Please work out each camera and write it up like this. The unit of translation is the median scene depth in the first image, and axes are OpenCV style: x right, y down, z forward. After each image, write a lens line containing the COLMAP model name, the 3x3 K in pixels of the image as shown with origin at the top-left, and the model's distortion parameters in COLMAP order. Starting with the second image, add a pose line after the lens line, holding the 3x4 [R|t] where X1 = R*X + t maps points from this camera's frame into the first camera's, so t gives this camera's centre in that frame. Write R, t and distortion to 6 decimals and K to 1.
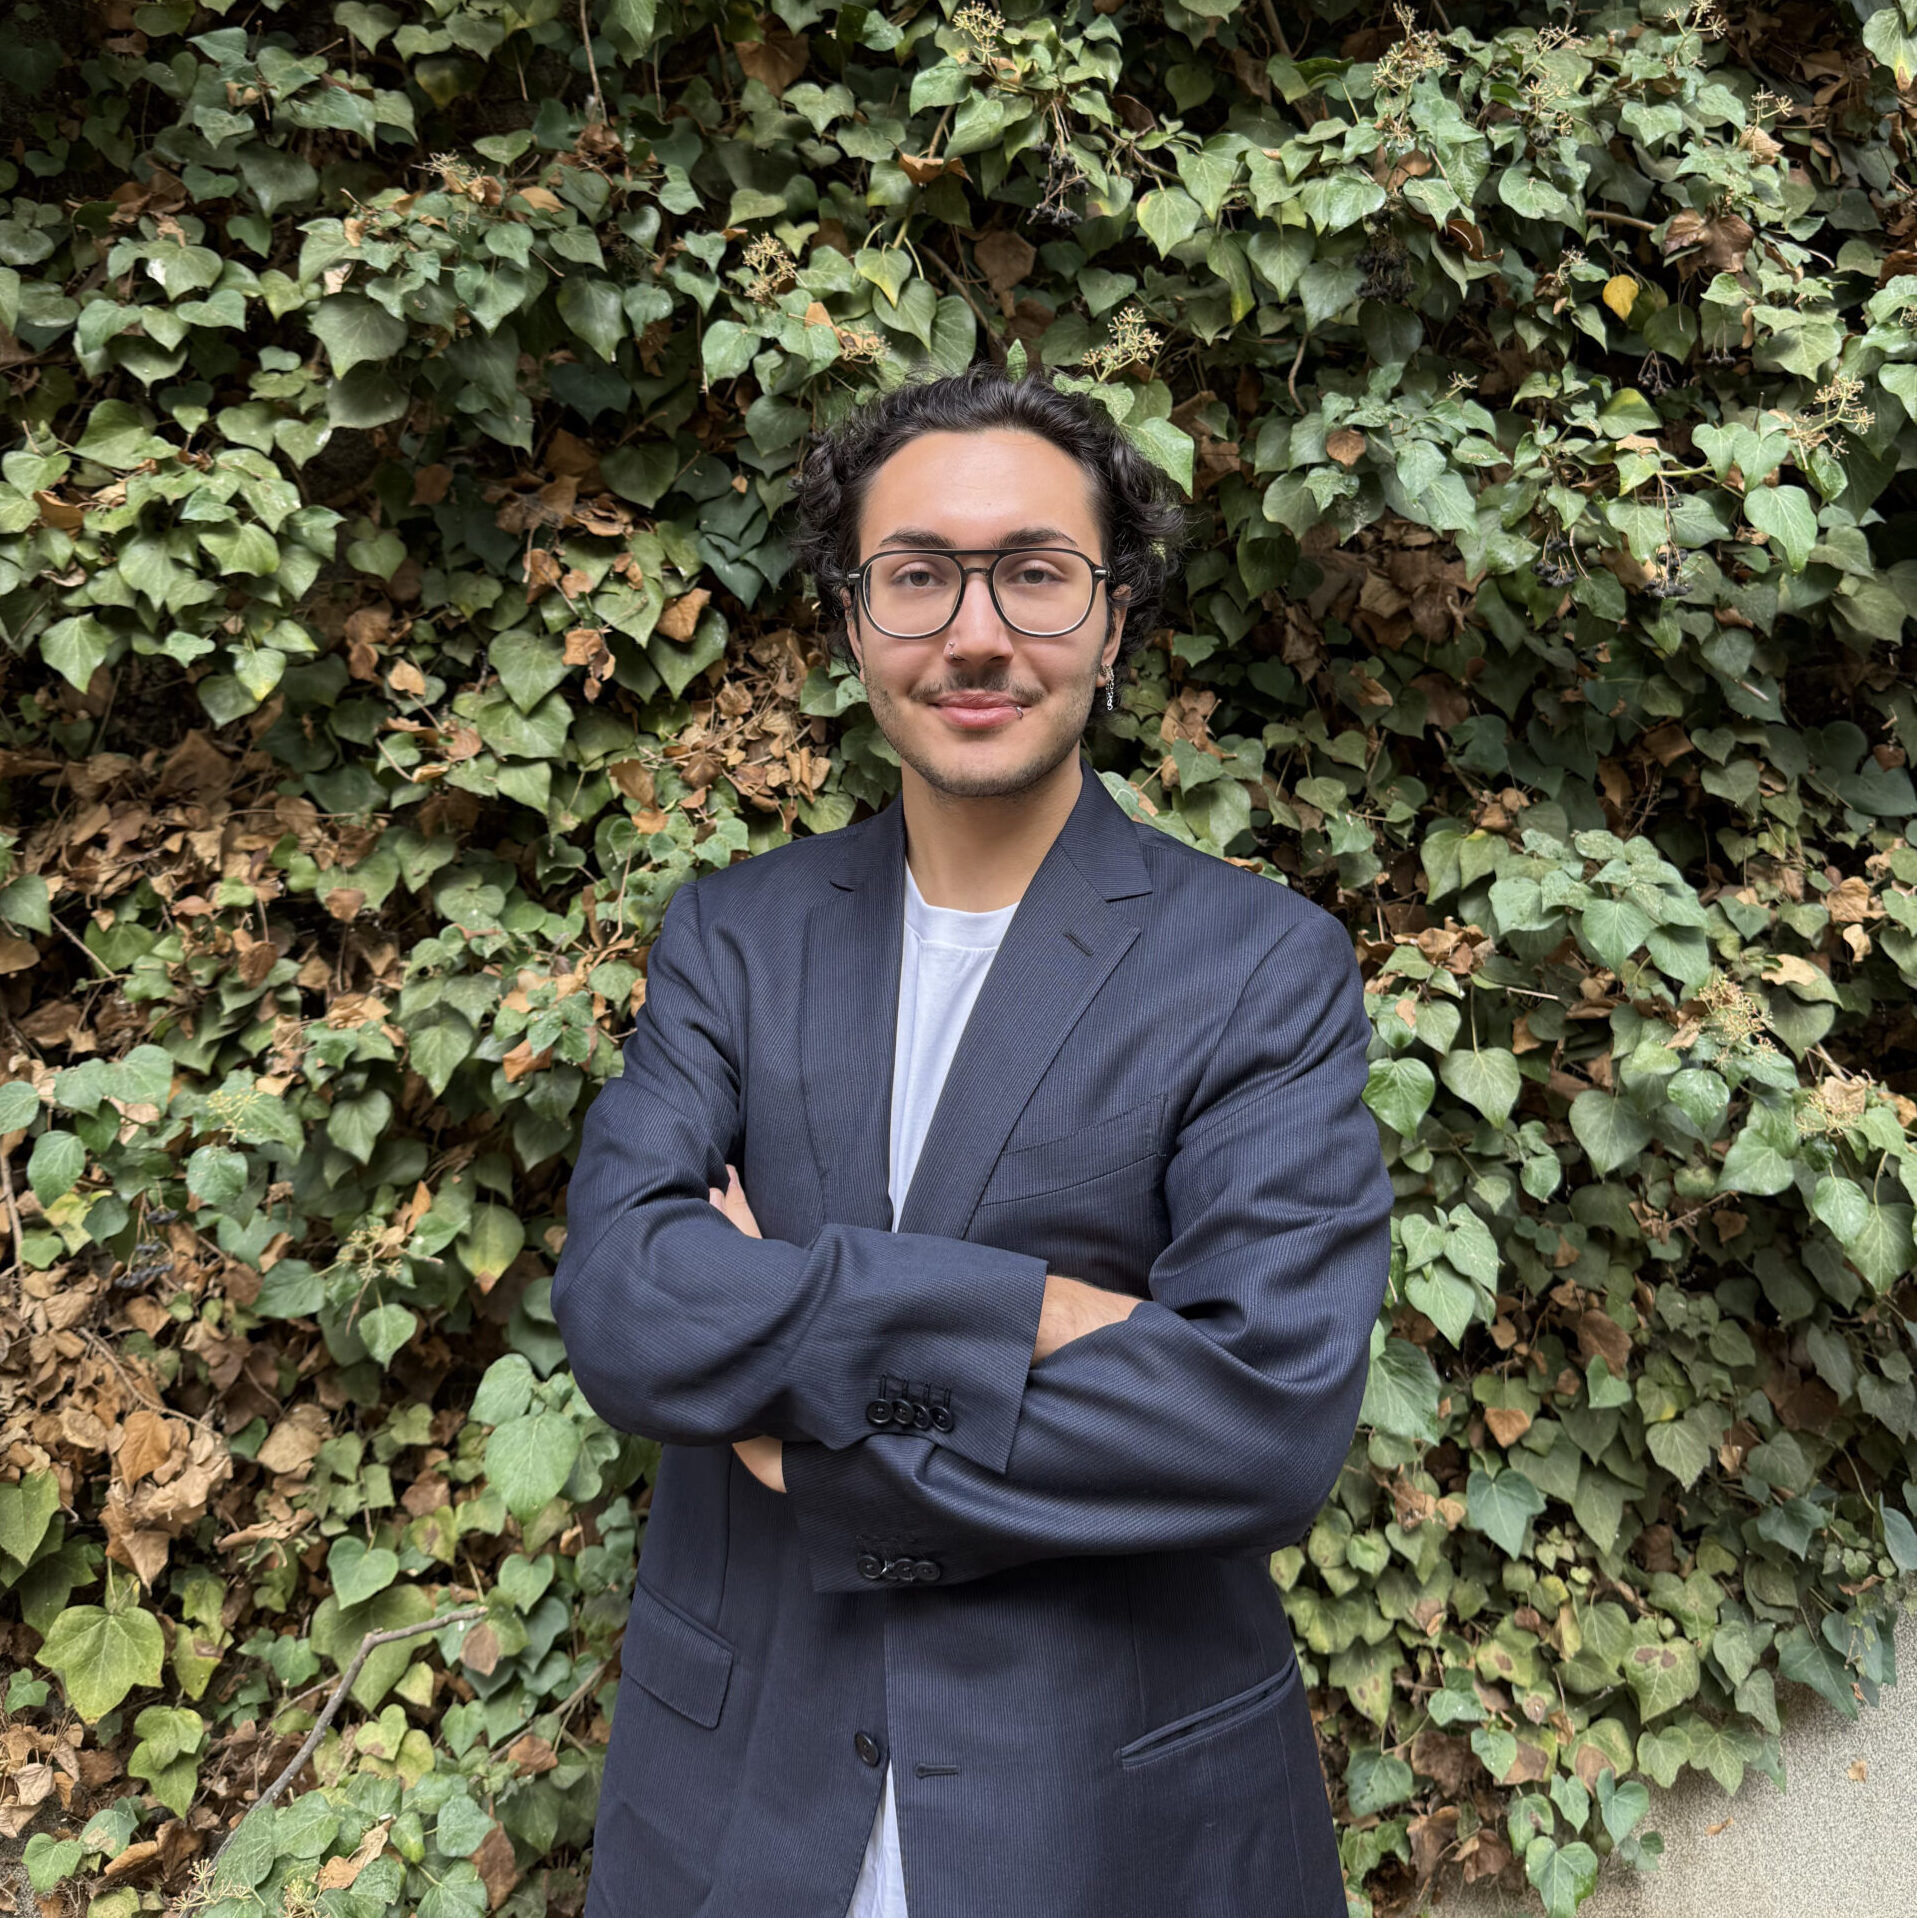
lens RADIAL K [[1803.8, 0, 958.9], [0, 1803.8, 804.4], [0, 0, 1]] dist [0.157920, -0.339728]
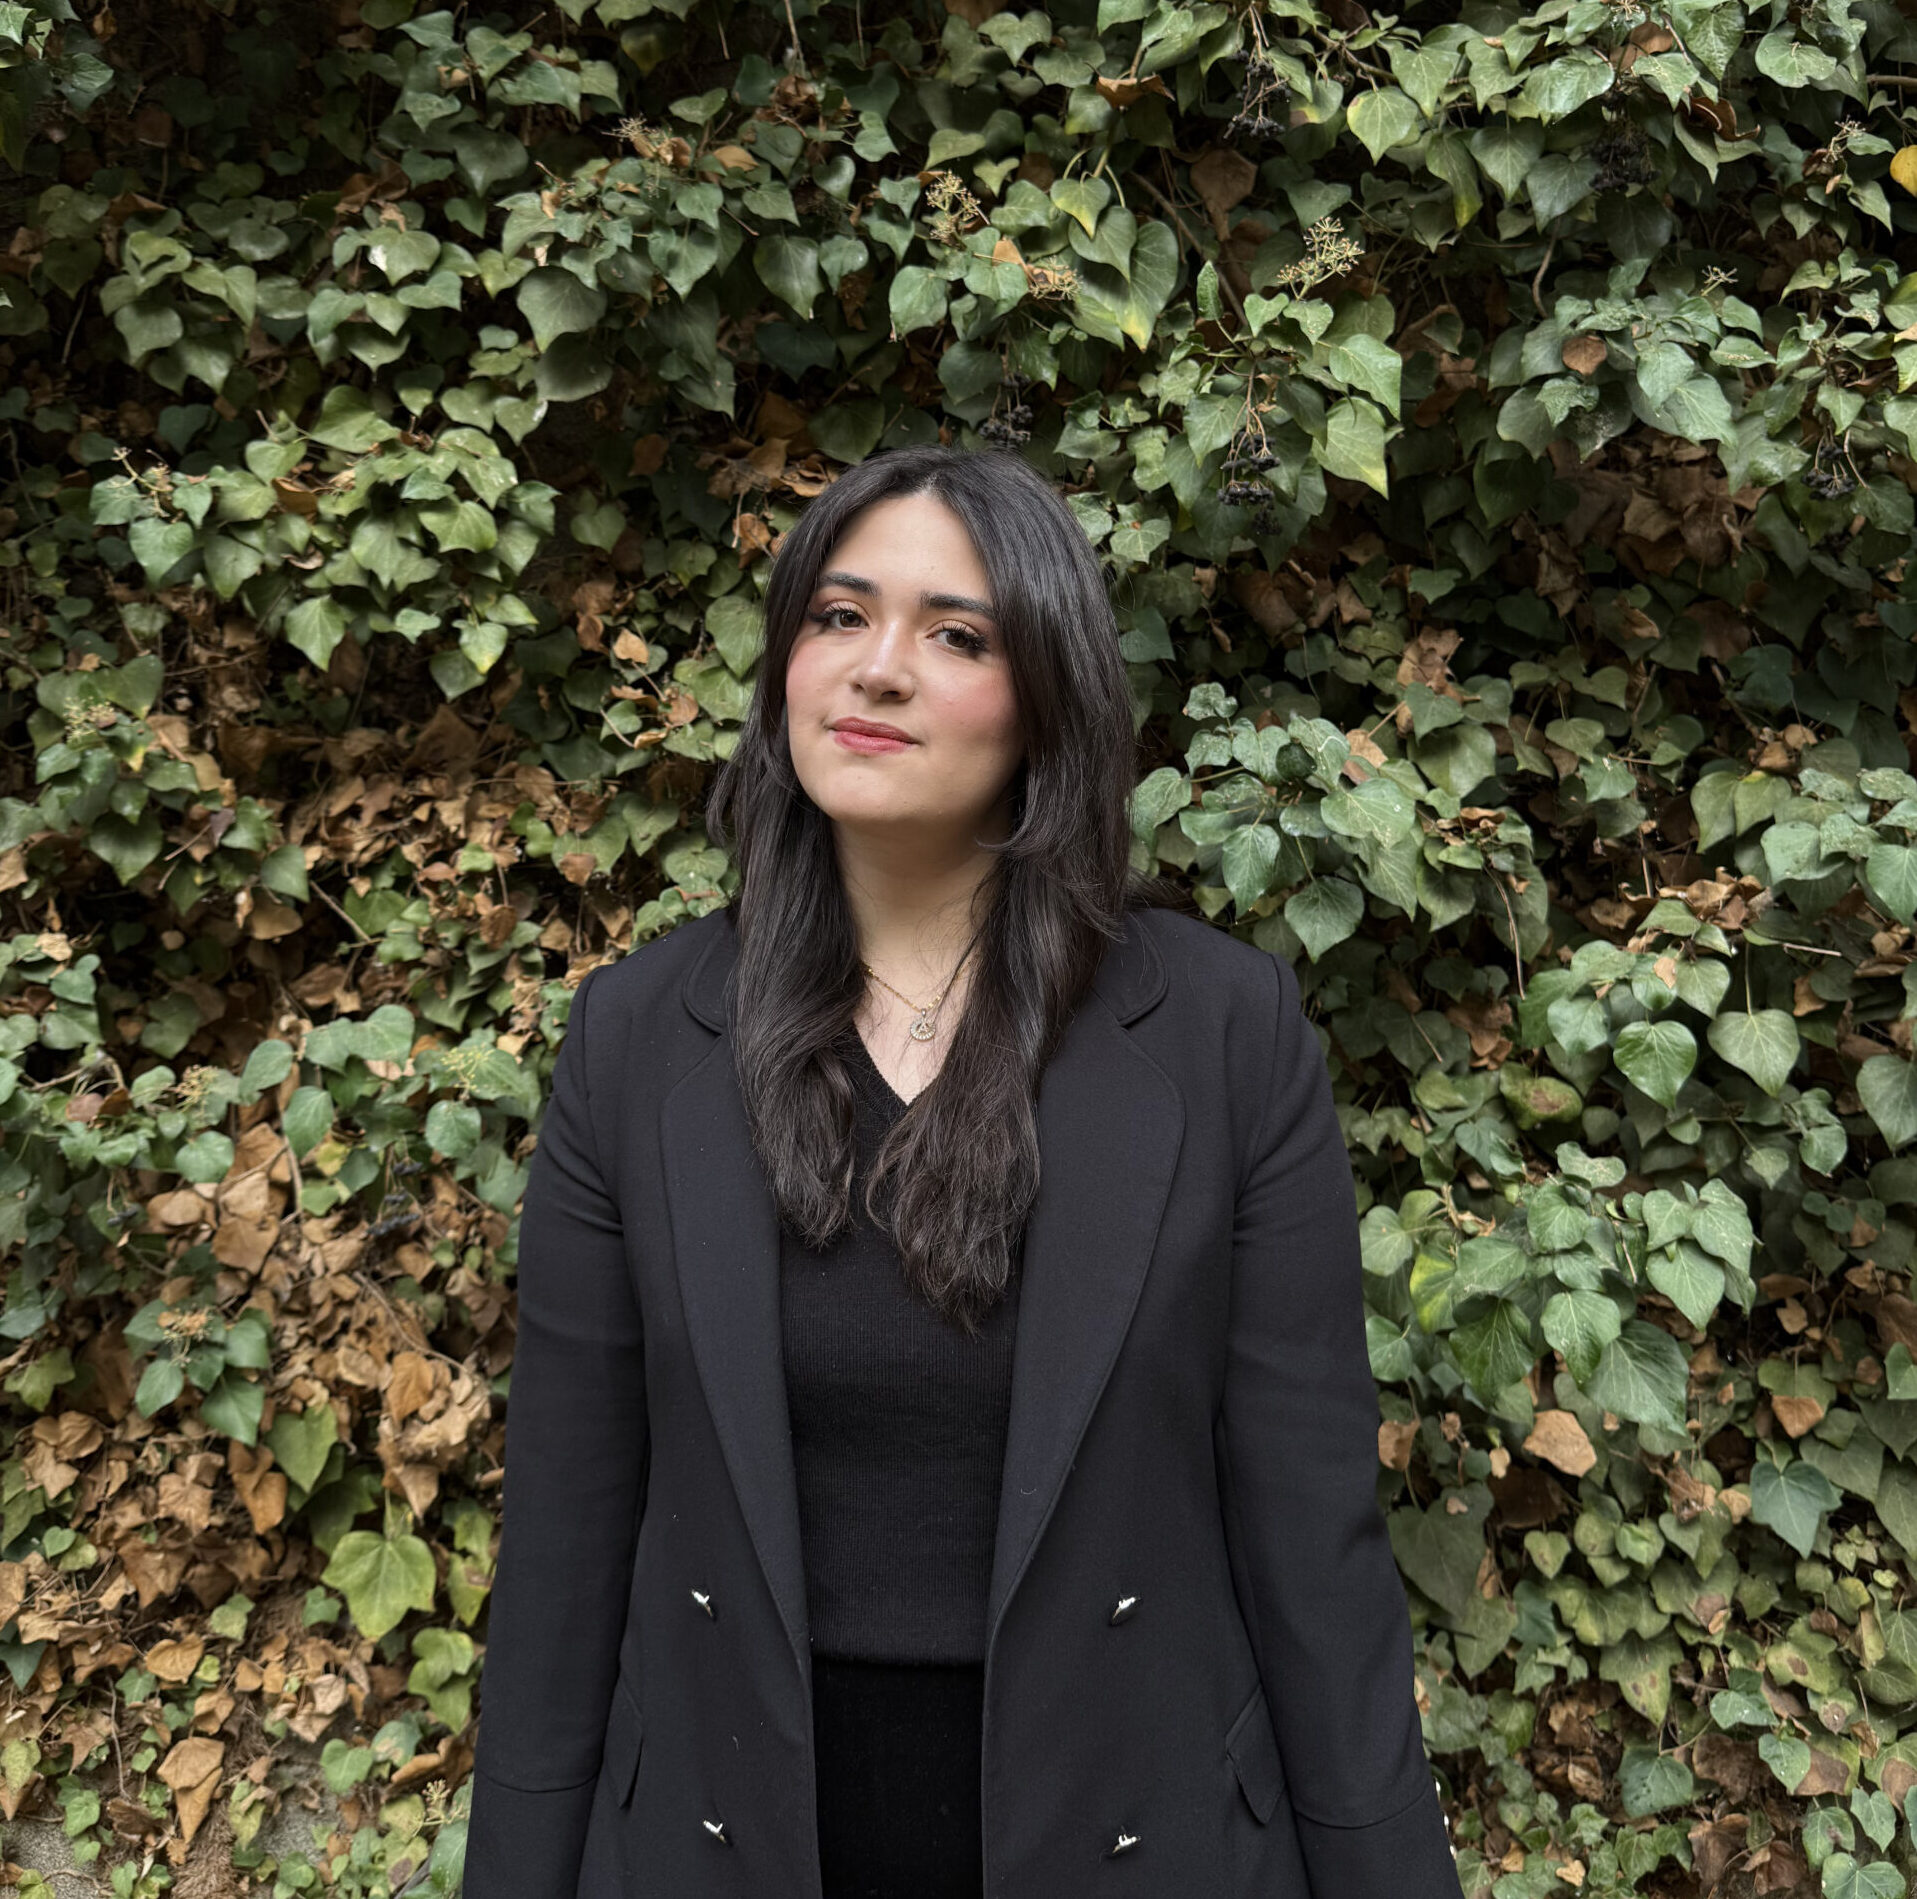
lens RADIAL K [[1813.4, 0, 953.9], [0, 1813.4, 830.4], [0, 0, 1]] dist [0.176736, -0.367946]
pose [[0.984290, -0.017296, -0.175709, 0.055111], [0.023448, 0.999180, 0.033000, 0.003855], [0.174995, -0.036601, 0.983889, 0.022297]]
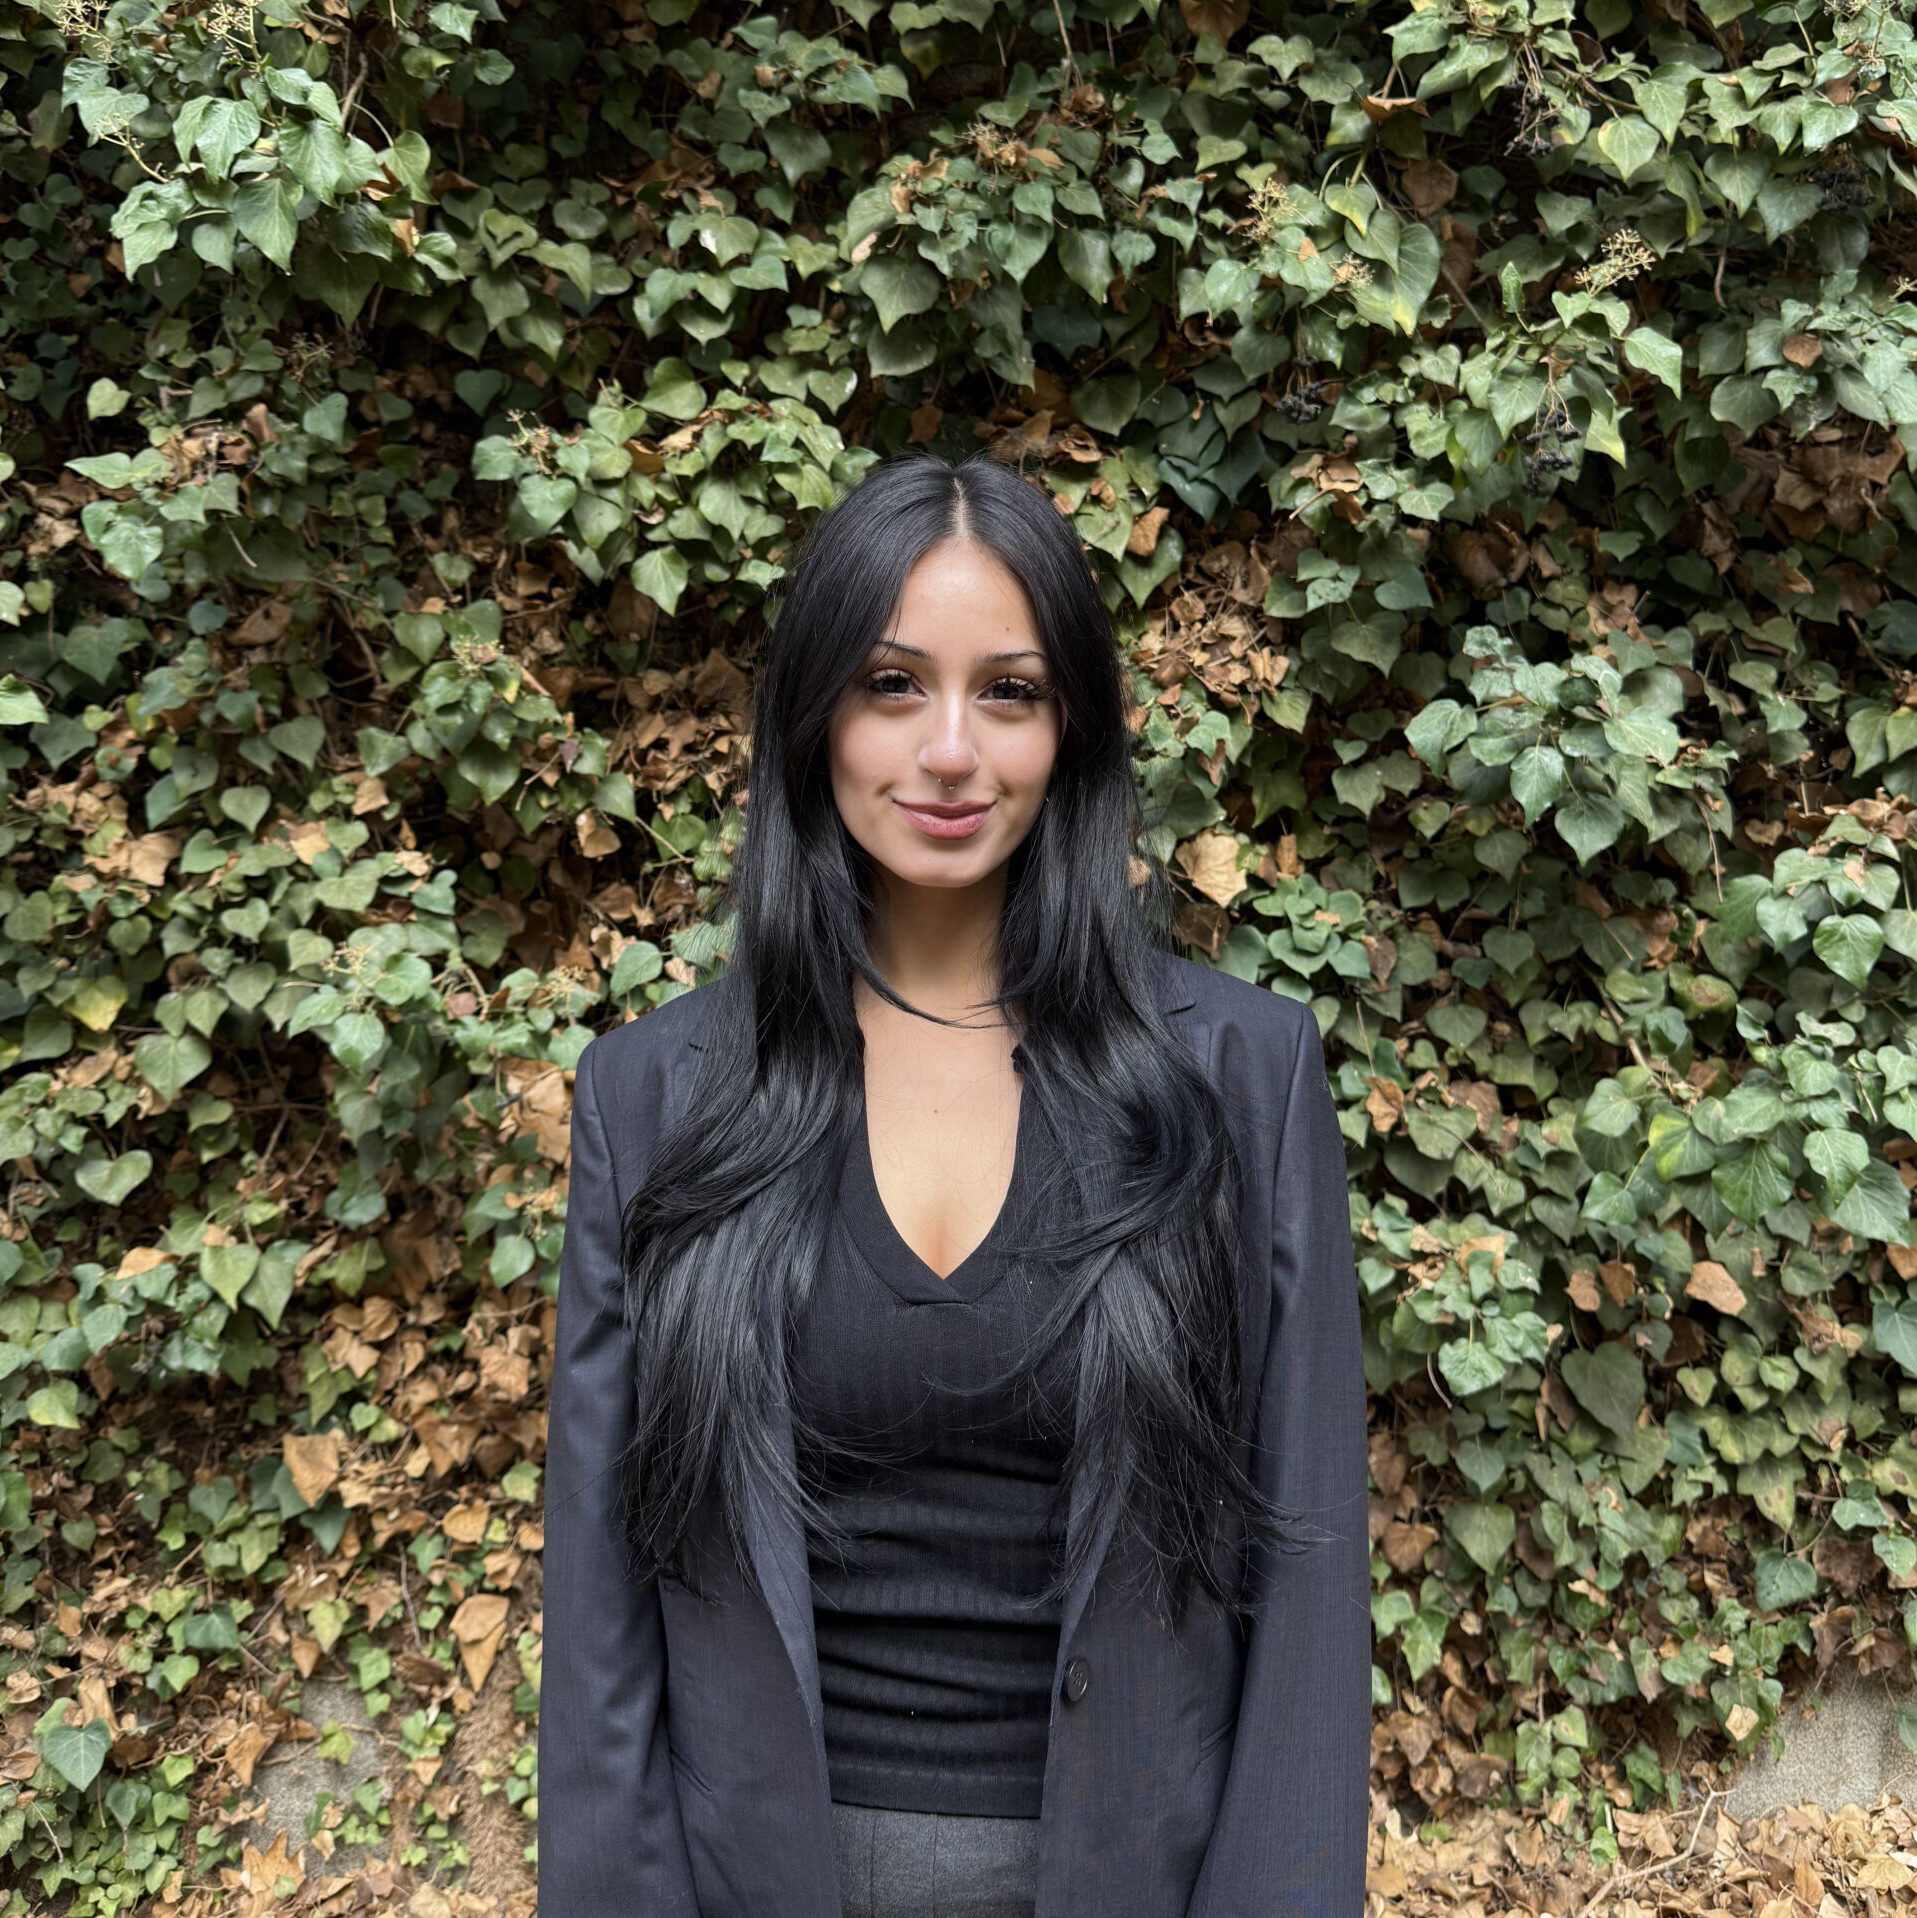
lens RADIAL K [[1814.3, 0, 956.5], [0, 1814.3, 829.6], [0, 0, 1]] dist [0.176736, -0.367946]
pose [[0.995504, -0.016816, -0.093219, -0.173255], [0.021569, 0.998506, 0.050212, 0.019977], [0.092235, -0.051997, 0.994379, -0.138424]]
